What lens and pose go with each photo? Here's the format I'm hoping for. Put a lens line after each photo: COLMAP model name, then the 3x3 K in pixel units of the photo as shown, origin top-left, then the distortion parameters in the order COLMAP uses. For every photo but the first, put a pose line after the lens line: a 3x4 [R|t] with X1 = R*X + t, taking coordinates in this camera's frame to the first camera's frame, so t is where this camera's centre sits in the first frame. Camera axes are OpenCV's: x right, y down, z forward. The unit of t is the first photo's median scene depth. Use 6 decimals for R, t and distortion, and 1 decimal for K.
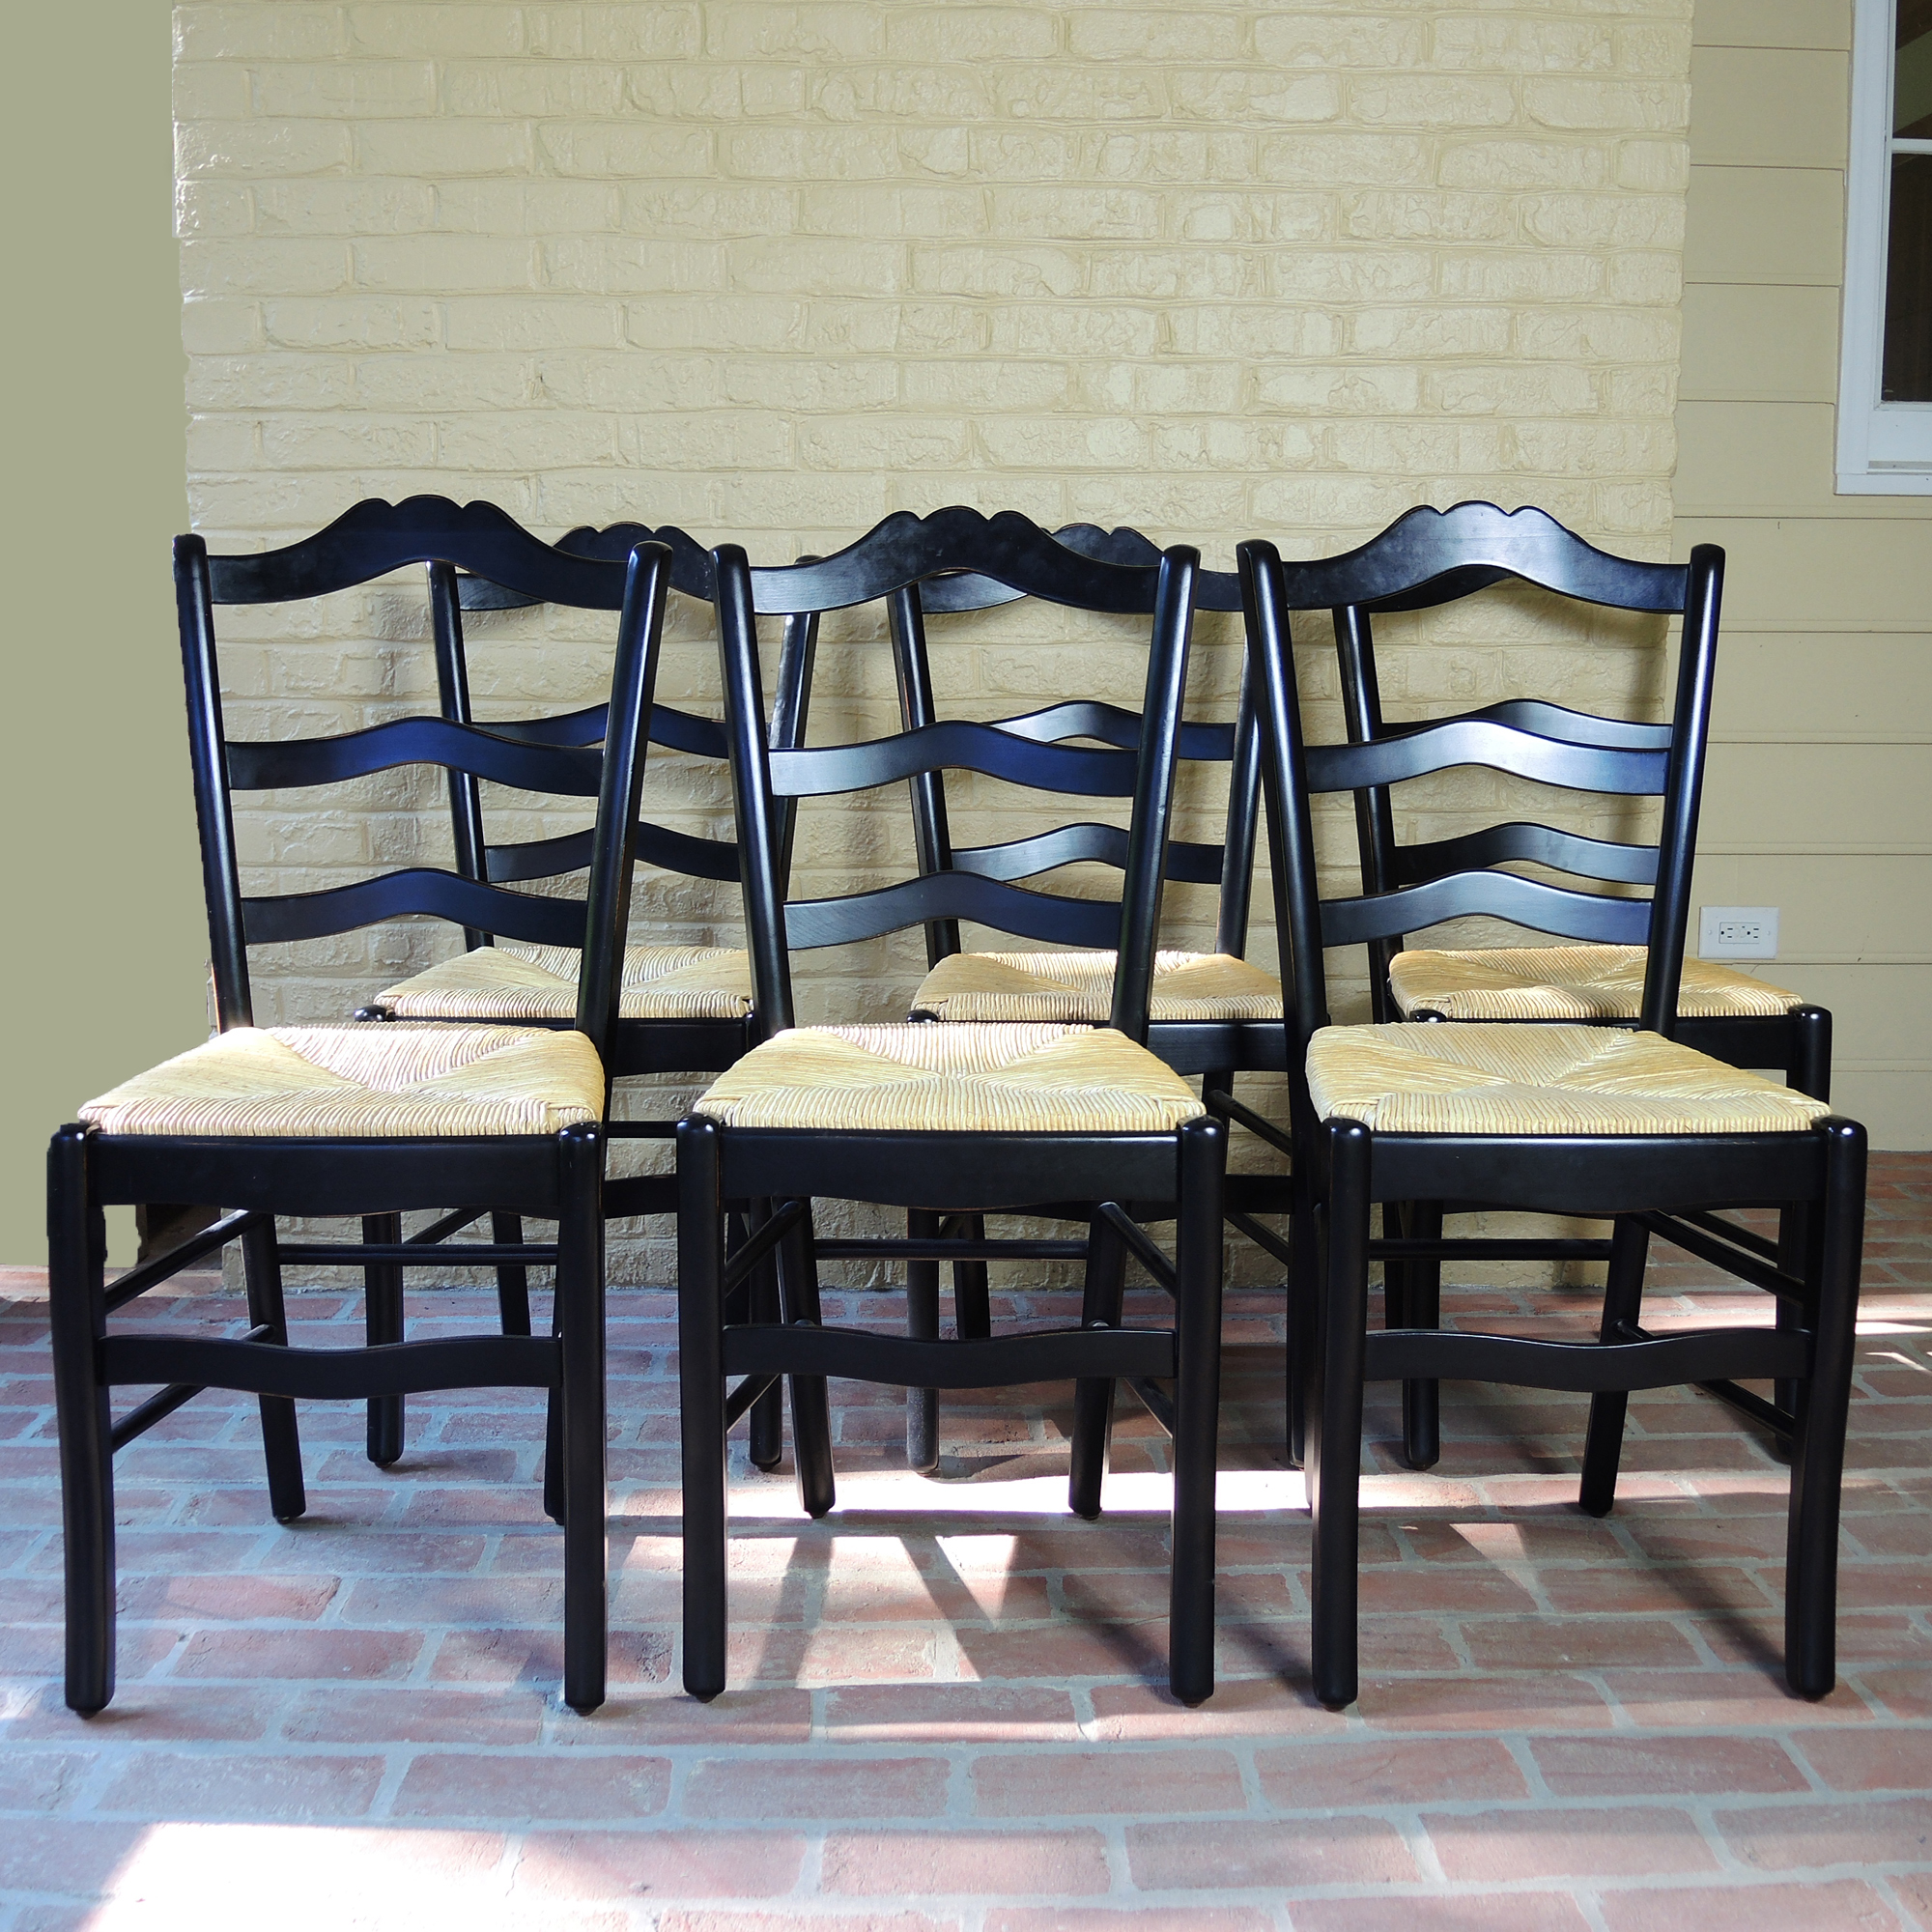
lens RADIAL K [[2152.7, 0, 965.7], [0, 2152.7, 980.0], [0, 0, 1]] dist [-0.029985, -0.063554]
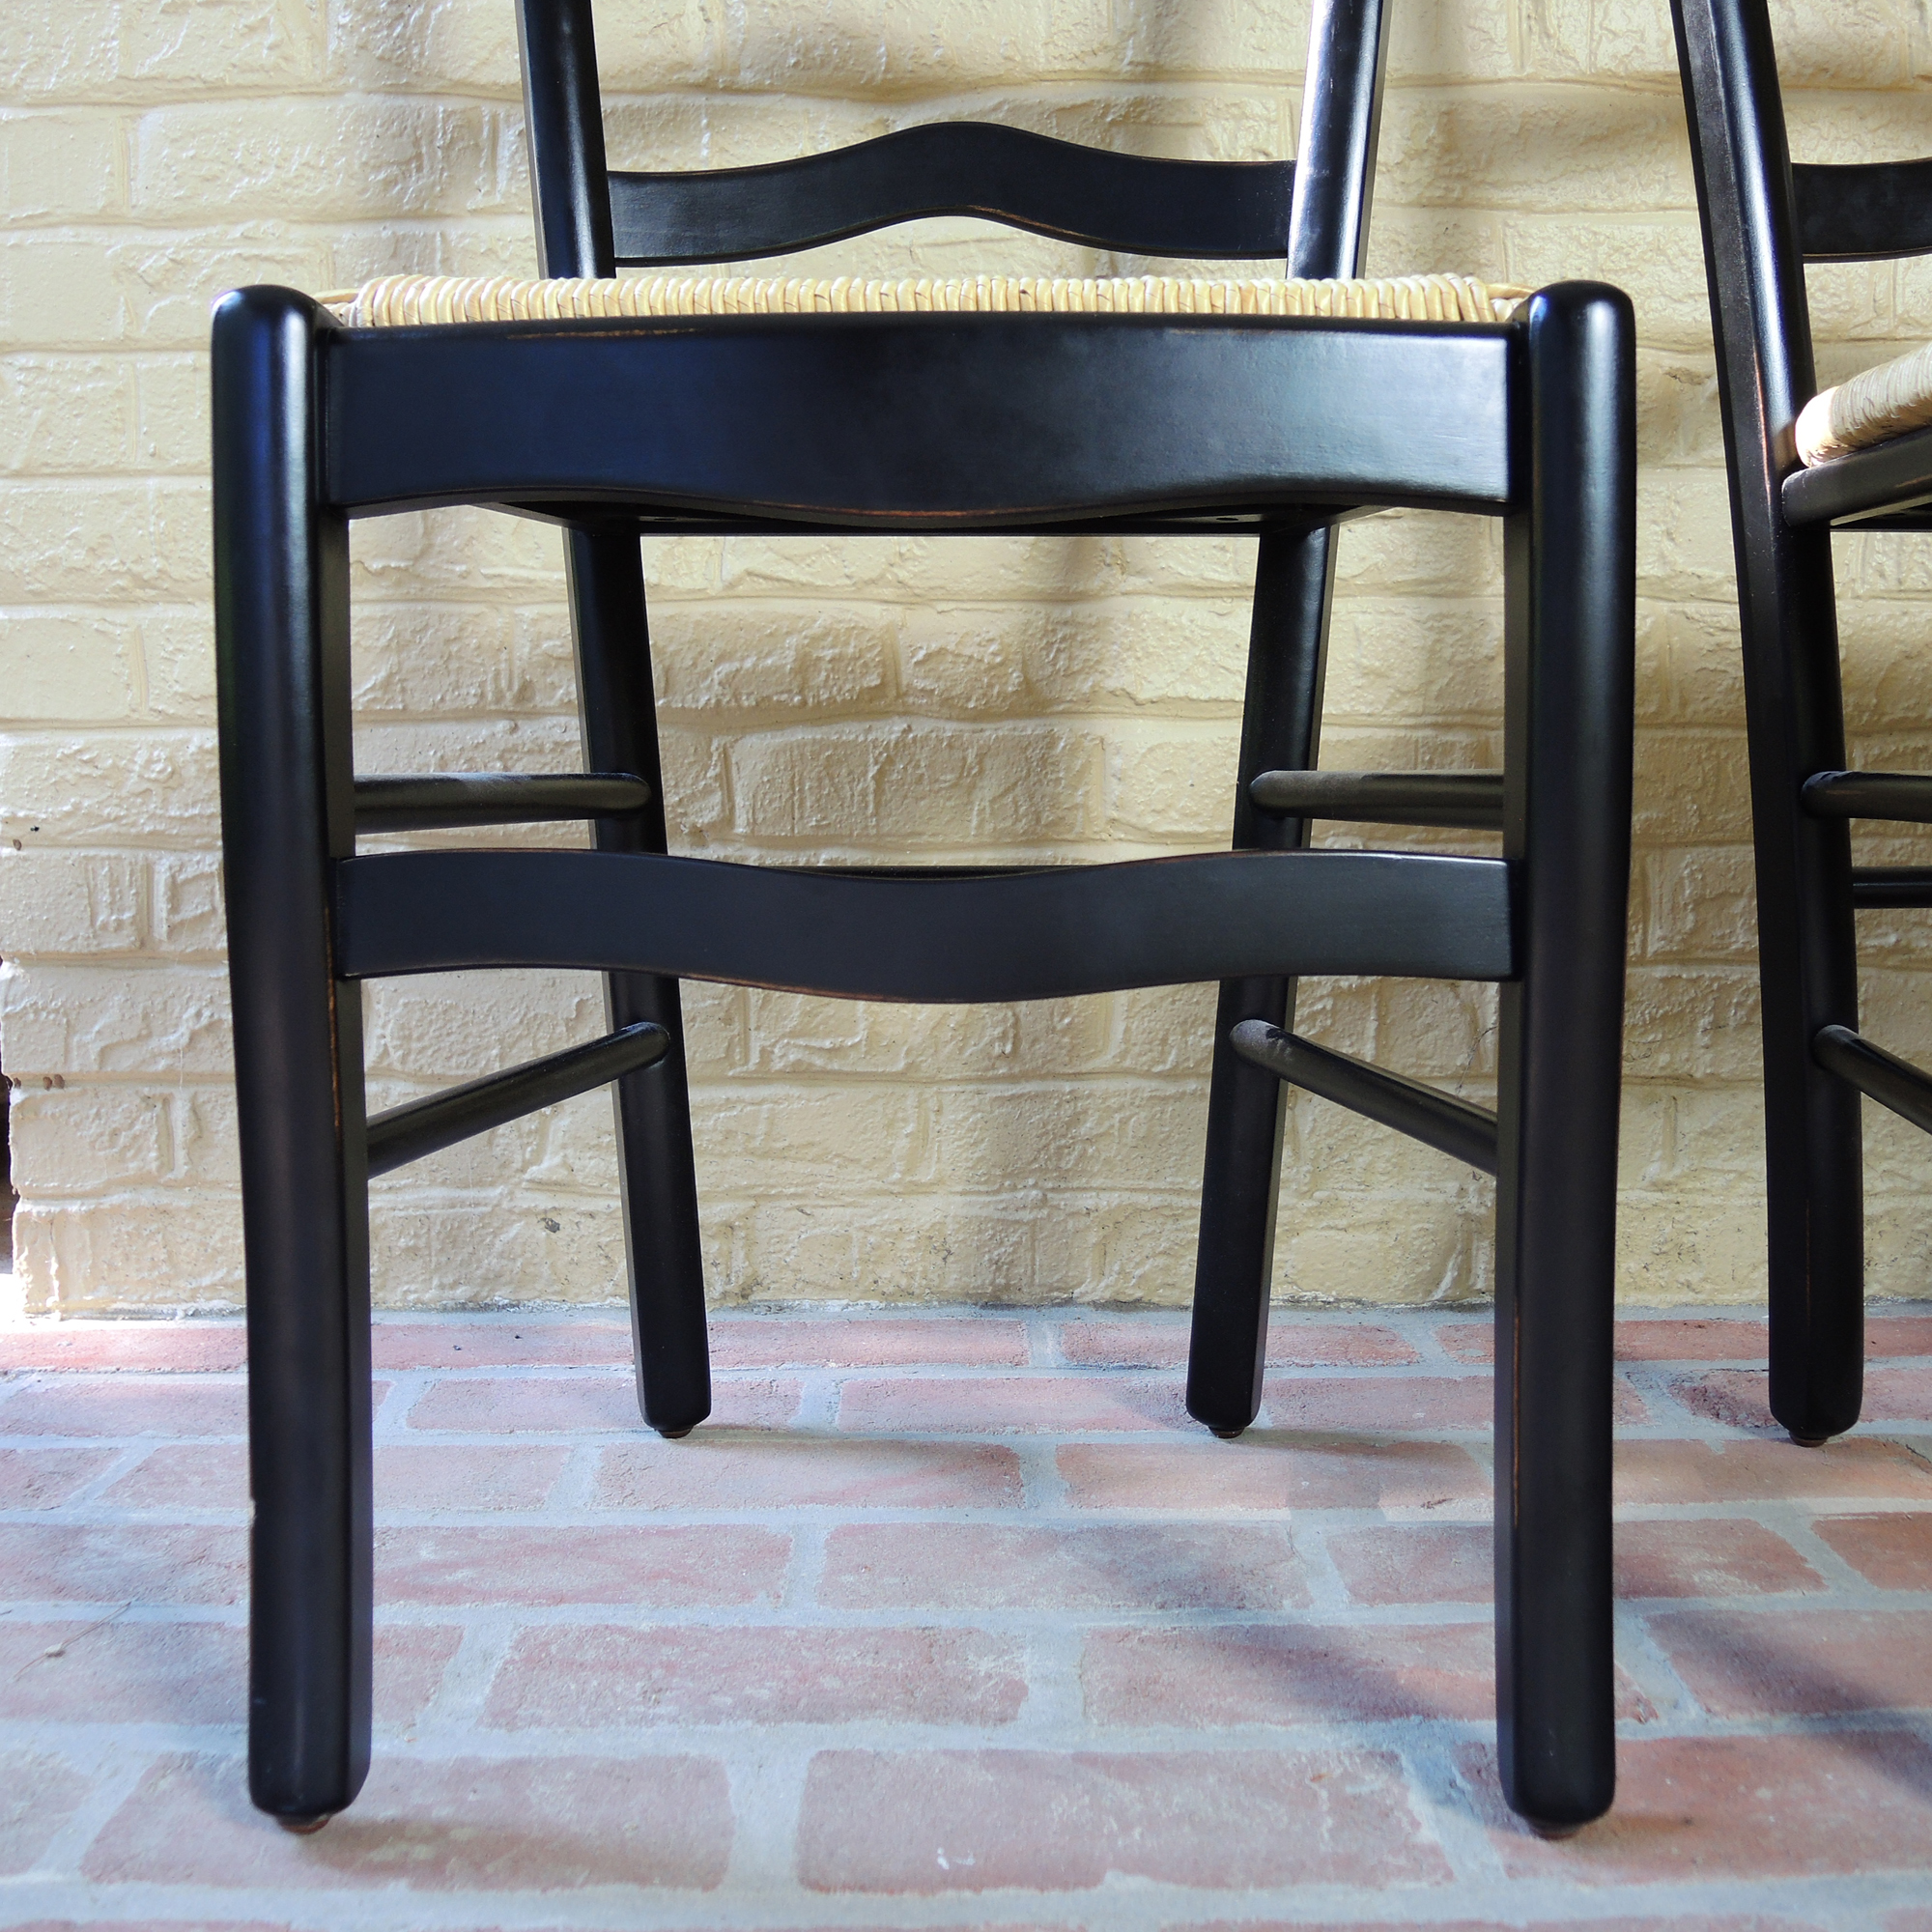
lens RADIAL K [[2152.7, 0, 965.7], [0, 2152.7, 980.0], [0, 0, 1]] dist [-0.029985, -0.063554]
pose [[0.999708, -0.007600, -0.022957, -0.186859], [0.006600, 0.999038, -0.043356, 0.132659], [0.023264, 0.043192, 0.998796, 0.765969]]
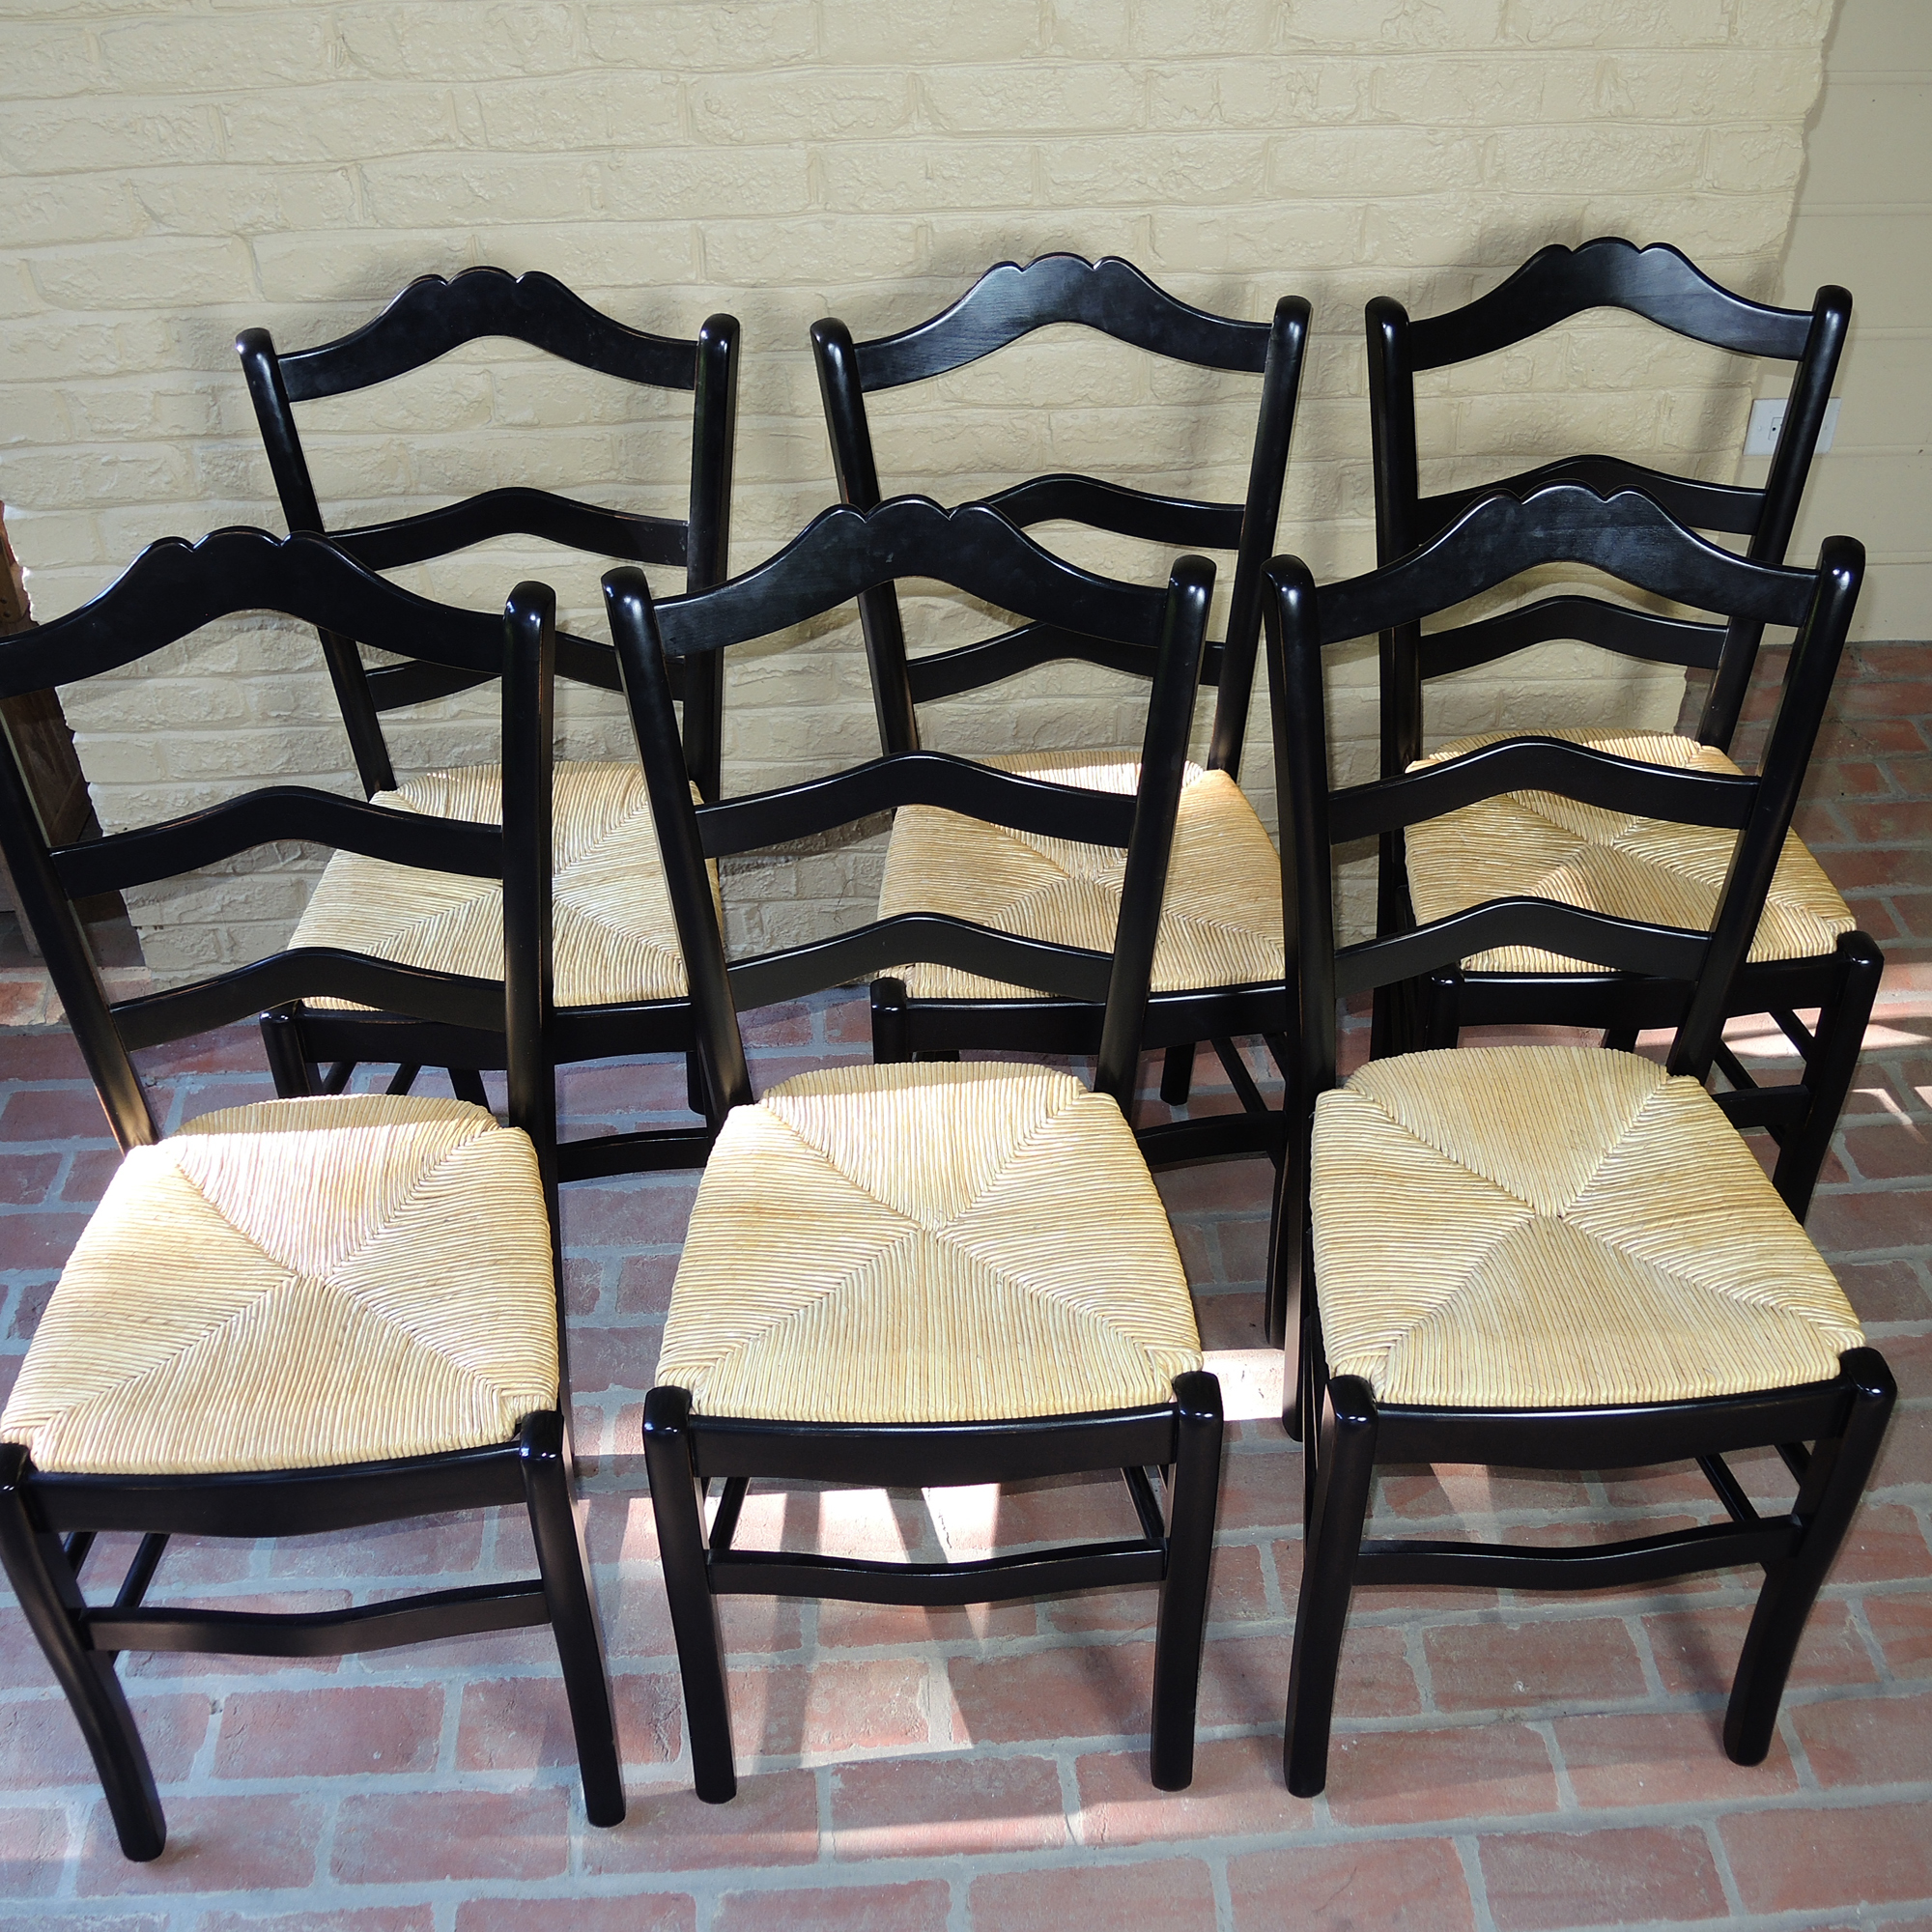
lens RADIAL K [[2152.7, 0, 965.7], [0, 2152.7, 980.0], [0, 0, 1]] dist [-0.029985, -0.063554]
pose [[0.999402, -0.031271, 0.014742, -0.000517], [0.019679, 0.865167, 0.501097, -0.477525], [-0.028425, -0.500508, 0.865265, 0.236408]]
